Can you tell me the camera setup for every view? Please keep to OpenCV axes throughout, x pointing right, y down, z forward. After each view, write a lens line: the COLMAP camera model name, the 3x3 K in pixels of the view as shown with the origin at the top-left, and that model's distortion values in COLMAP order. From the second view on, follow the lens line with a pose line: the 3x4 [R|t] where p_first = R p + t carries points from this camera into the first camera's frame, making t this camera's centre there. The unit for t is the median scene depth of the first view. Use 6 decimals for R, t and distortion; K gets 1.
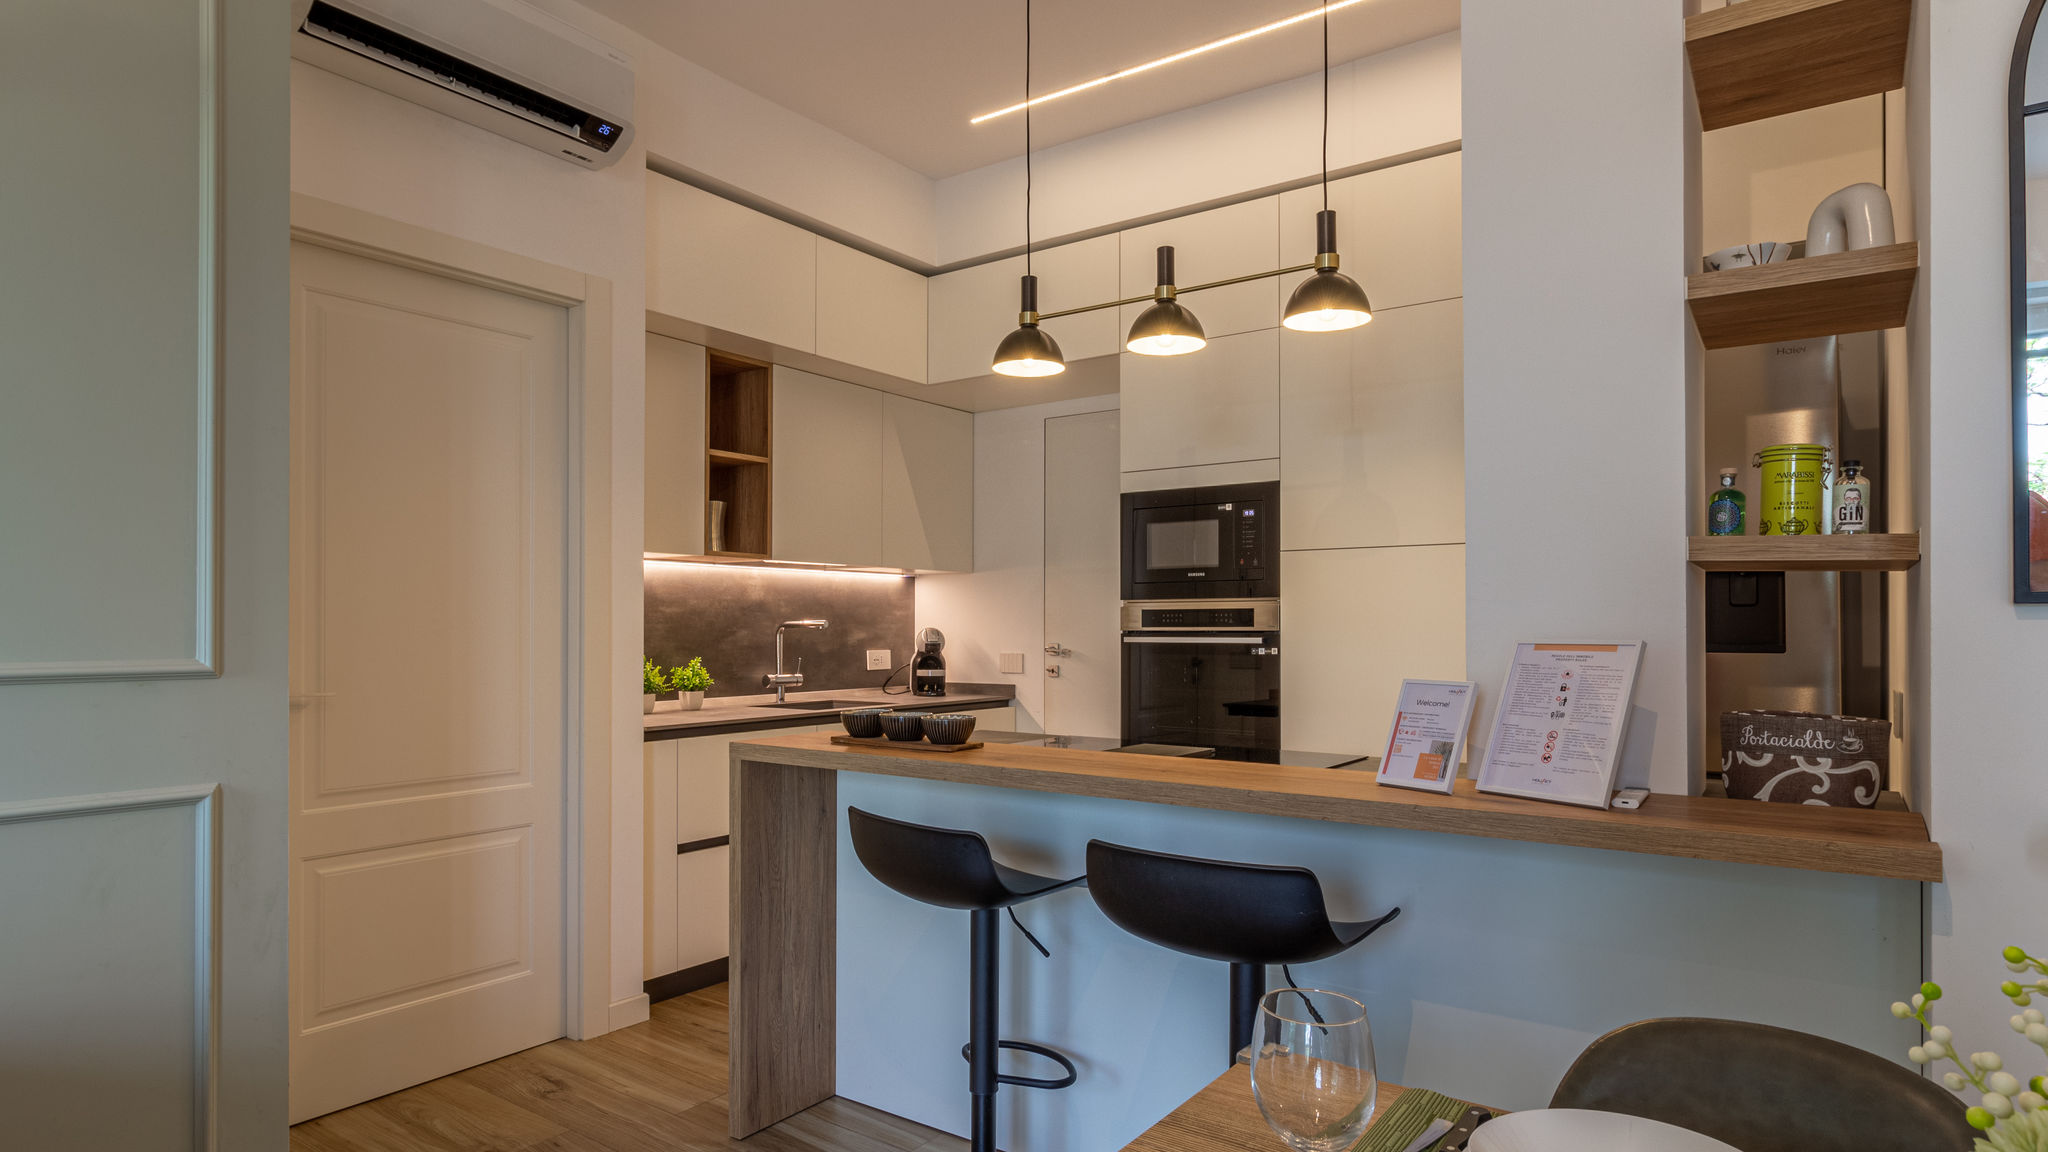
lens RADIAL K [[1126.9, 0, 1029.7], [0, 1126.9, 628.5], [0, 0, 1]] dist [0.000429, 0.000812]
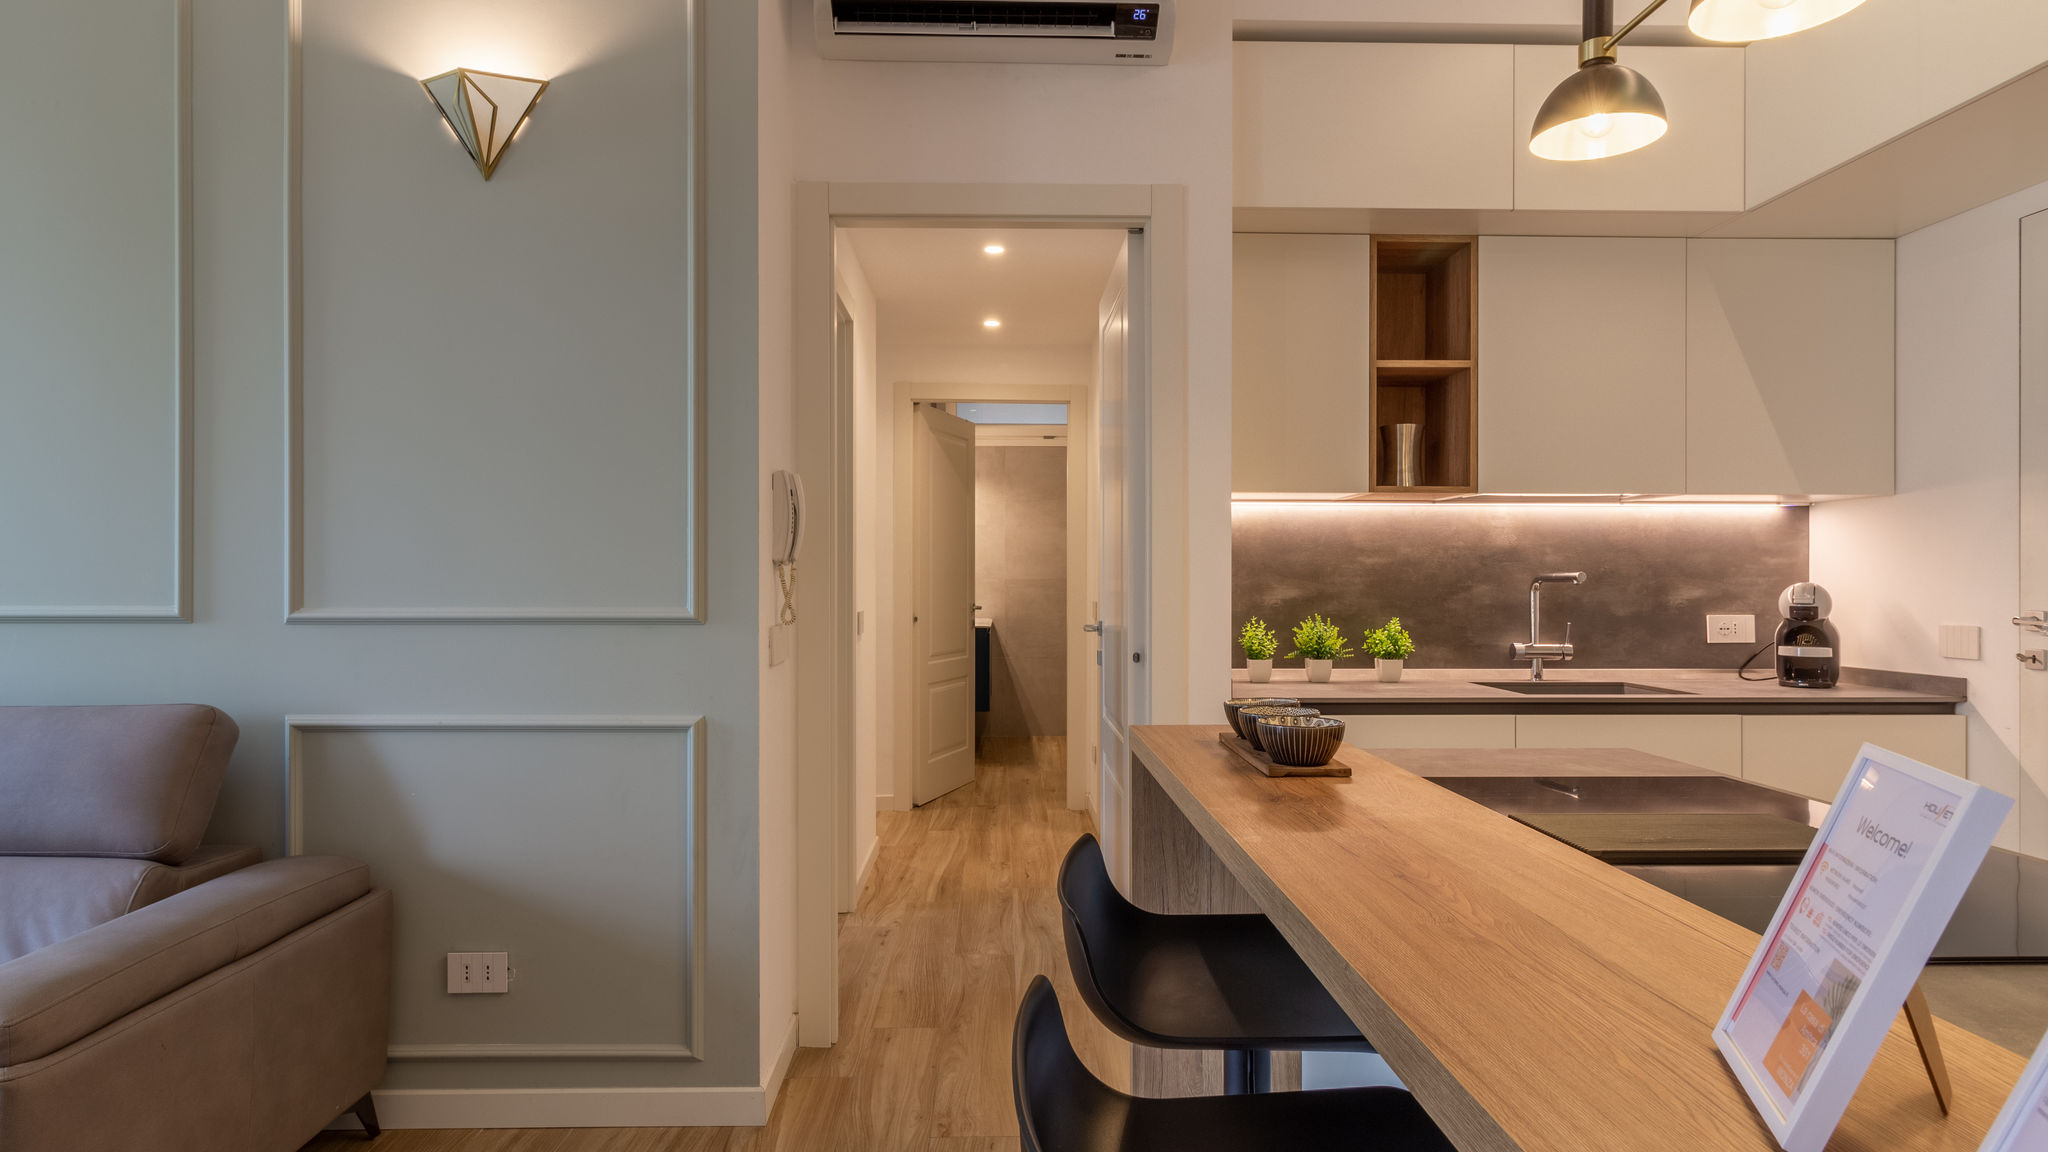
lens RADIAL K [[1146.2, 0, 1034.7], [0, 1146.2, 585.0], [0, 0, 1]] dist [0.000916, -0.000316]
pose [[0.598354, 0.003741, -0.801223, 0.224349], [-0.002346, 0.999993, 0.002917, -0.000113], [0.801228, 0.000135, 0.598359, 0.307164]]
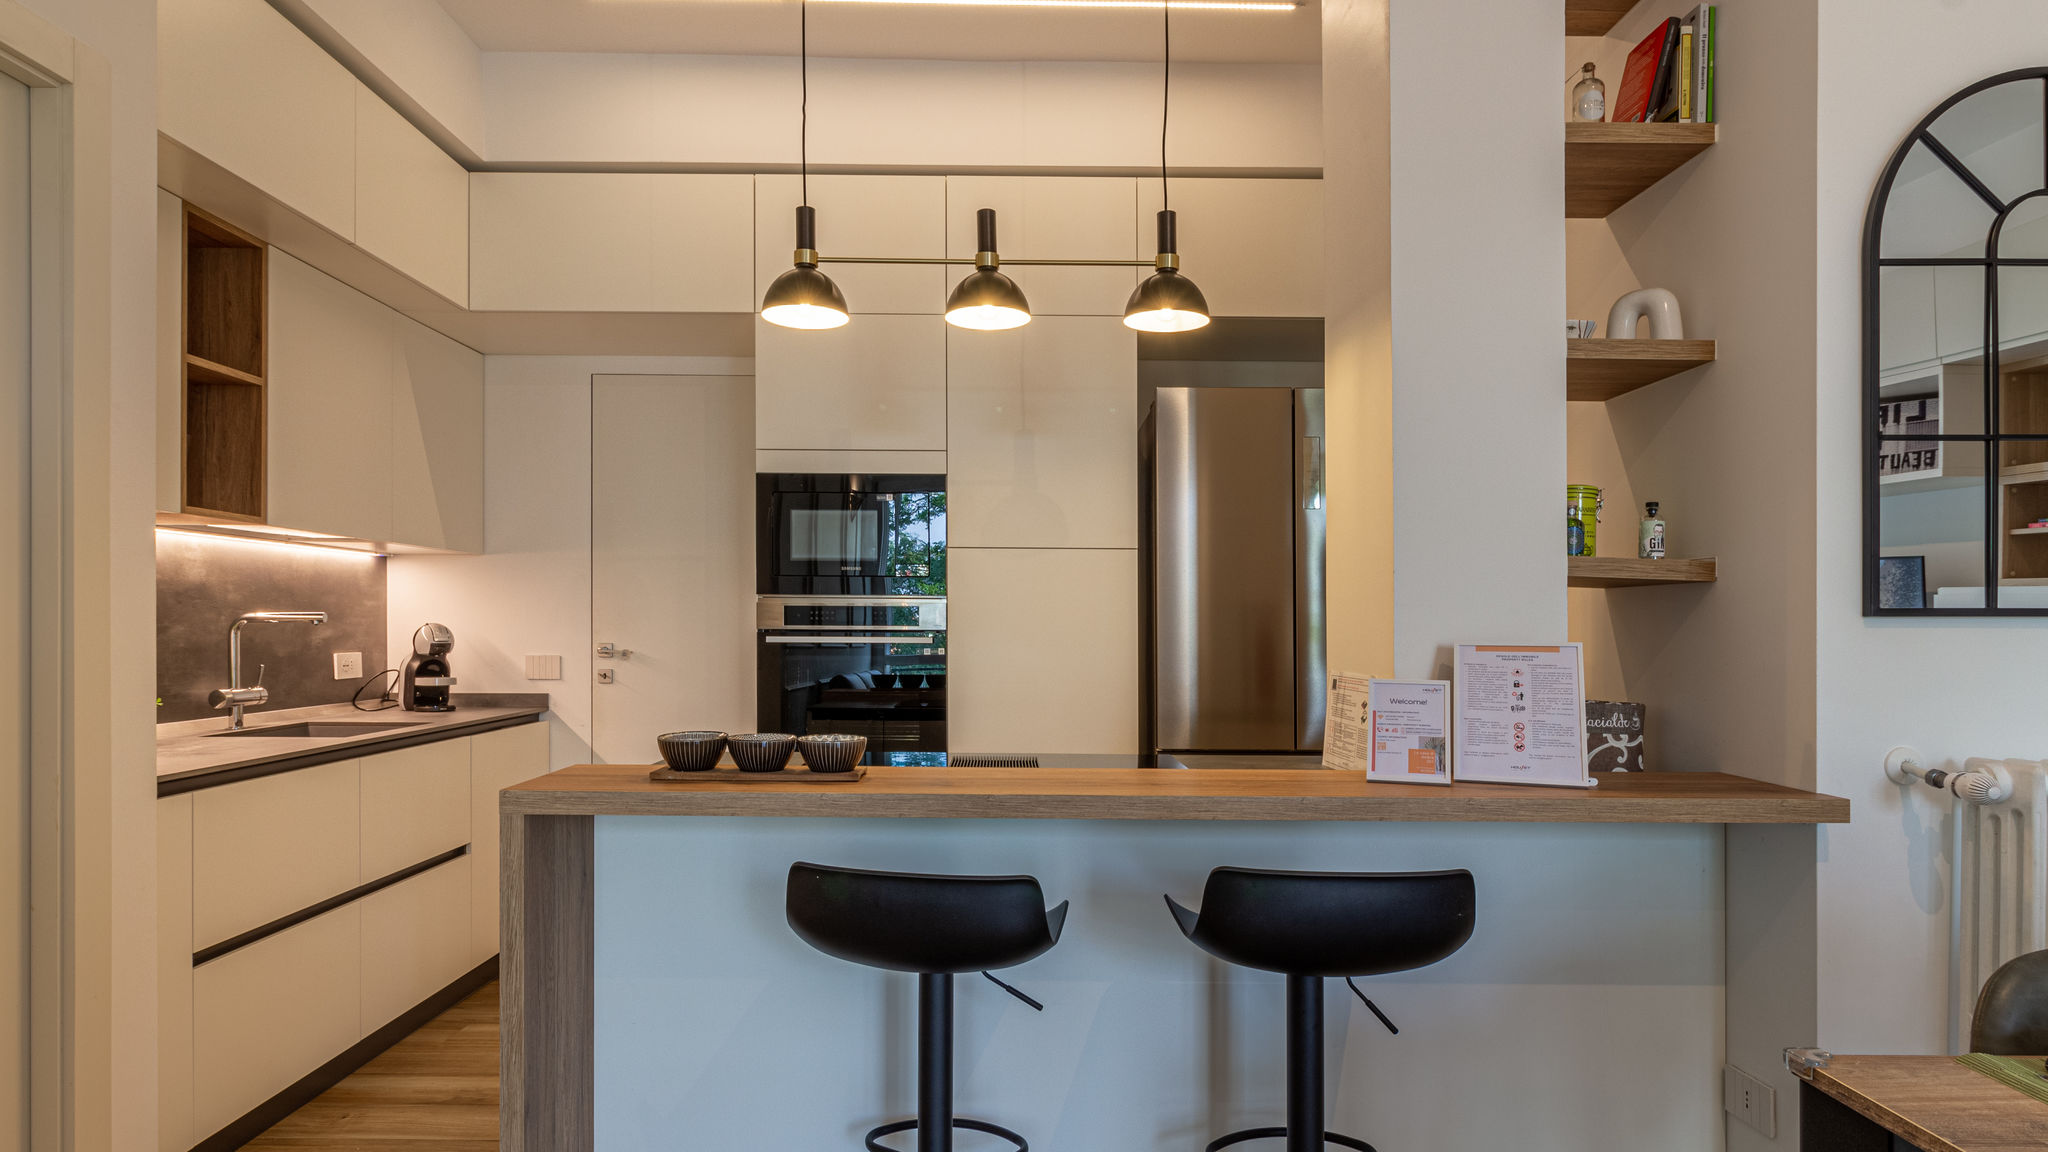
lens RADIAL K [[1126.9, 0, 1029.7], [0, 1126.9, 628.5], [0, 0, 1]] dist [0.000429, 0.000812]
pose [[0.811661, 0.004717, 0.584109, -0.263355], [-0.006527, 0.999978, 0.000994, -0.000681], [-0.584092, -0.004620, 0.811674, 0.163441]]
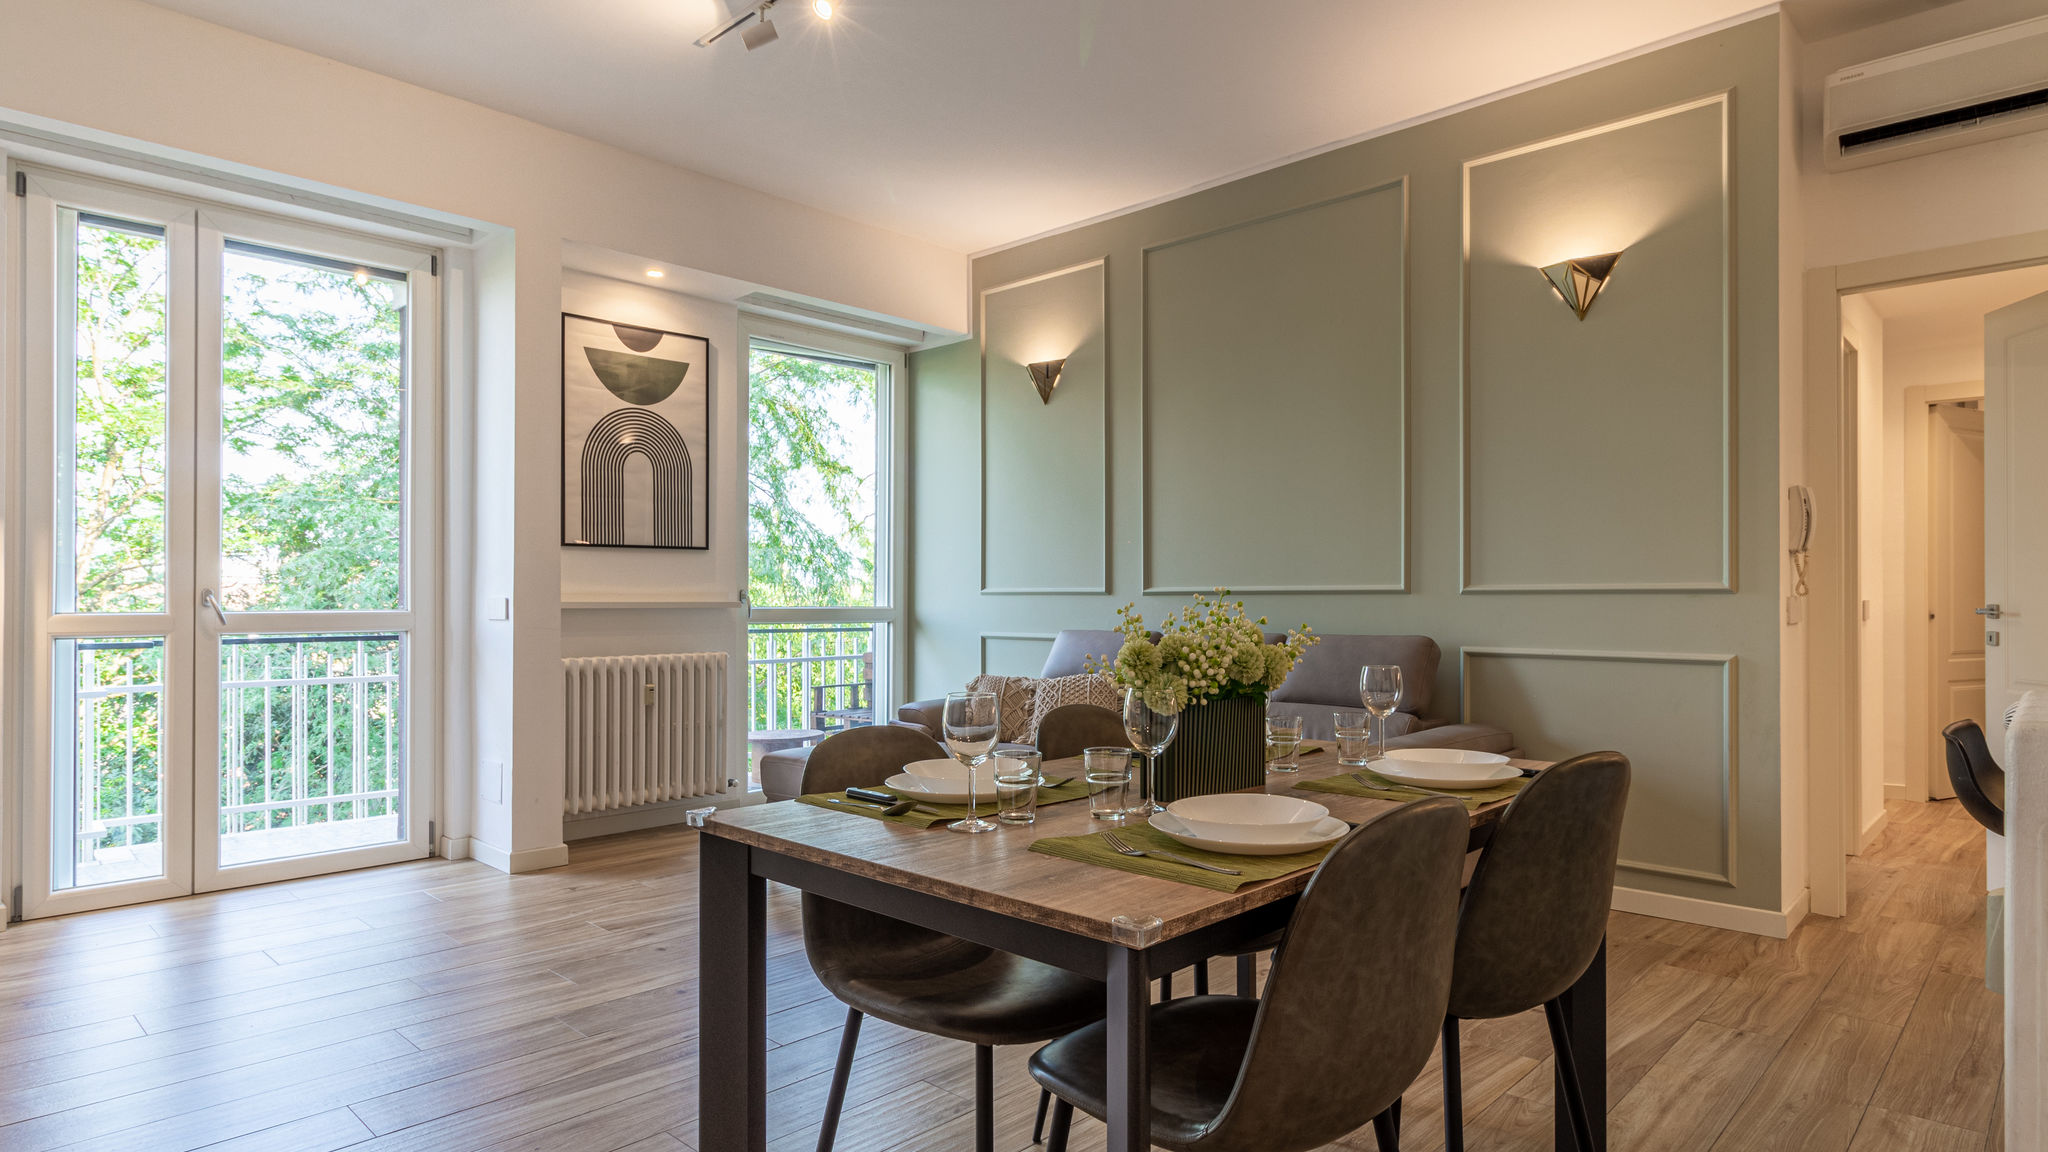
lens RADIAL K [[1124.3, 0, 1027.1], [0, 1124.3, 595.7], [0, 0, 1]] dist [-0.000489, 0.000136]
pose [[-0.148937, -0.003809, -0.988839, 0.601587], [-0.002360, 0.999991, -0.003497, 0.030016], [0.988844, 0.001813, -0.148945, 0.104100]]
